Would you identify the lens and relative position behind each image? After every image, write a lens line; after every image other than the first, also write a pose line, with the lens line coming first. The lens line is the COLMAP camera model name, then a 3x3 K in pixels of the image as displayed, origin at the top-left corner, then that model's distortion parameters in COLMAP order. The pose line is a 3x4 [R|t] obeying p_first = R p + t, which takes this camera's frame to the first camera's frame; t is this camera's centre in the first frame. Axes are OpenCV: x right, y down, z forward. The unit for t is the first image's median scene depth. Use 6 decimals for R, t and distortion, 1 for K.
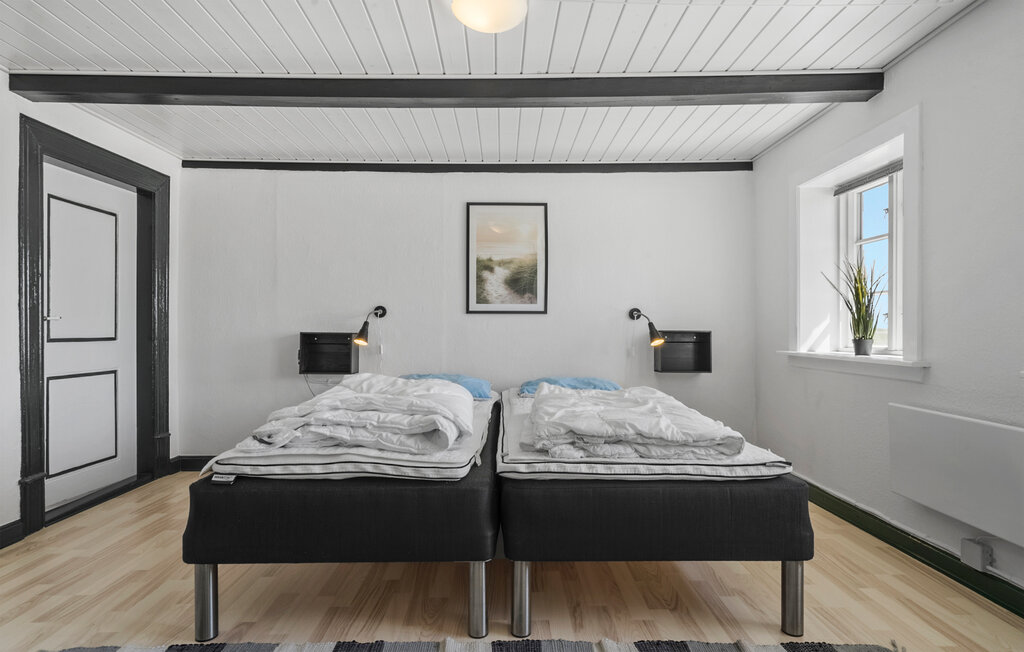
lens RADIAL K [[566.9, 0, 509.7], [0, 566.9, 323.4], [0, 0, 1]] dist [0.027213, 0.000116]
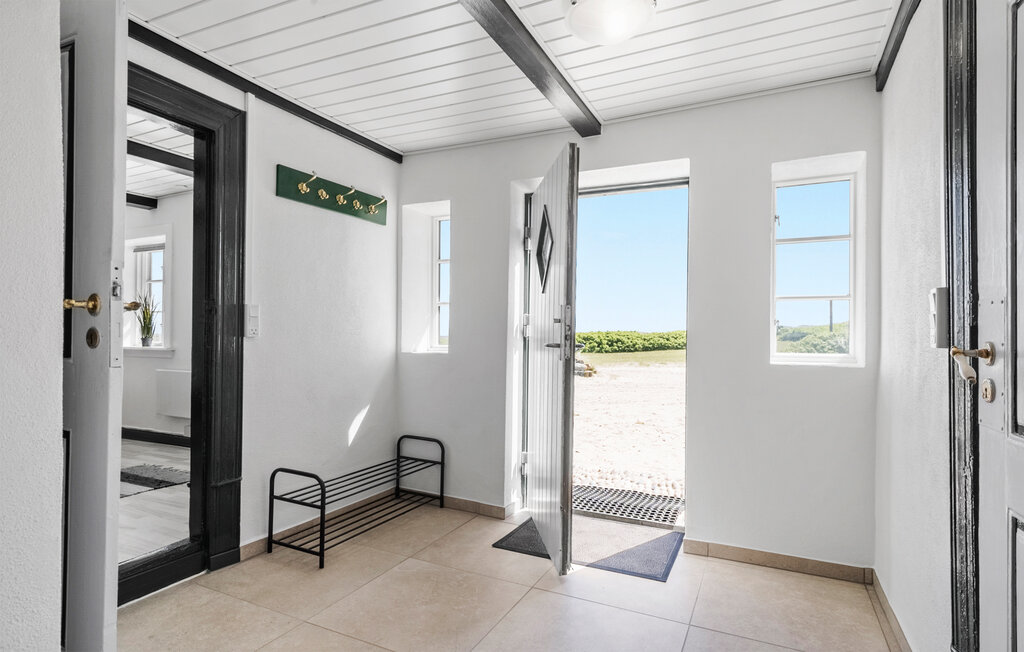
lens RADIAL K [[535.4, 0, 512.2], [0, 535.4, 324.2], [0, 0, 1]] dist [-0.004044, -0.000327]
pose [[0.459316, 0.015463, 0.888139, -0.345575], [-0.006430, 0.999880, -0.014083, 0.000987], [-0.888250, 0.000758, 0.459360, -0.784395]]
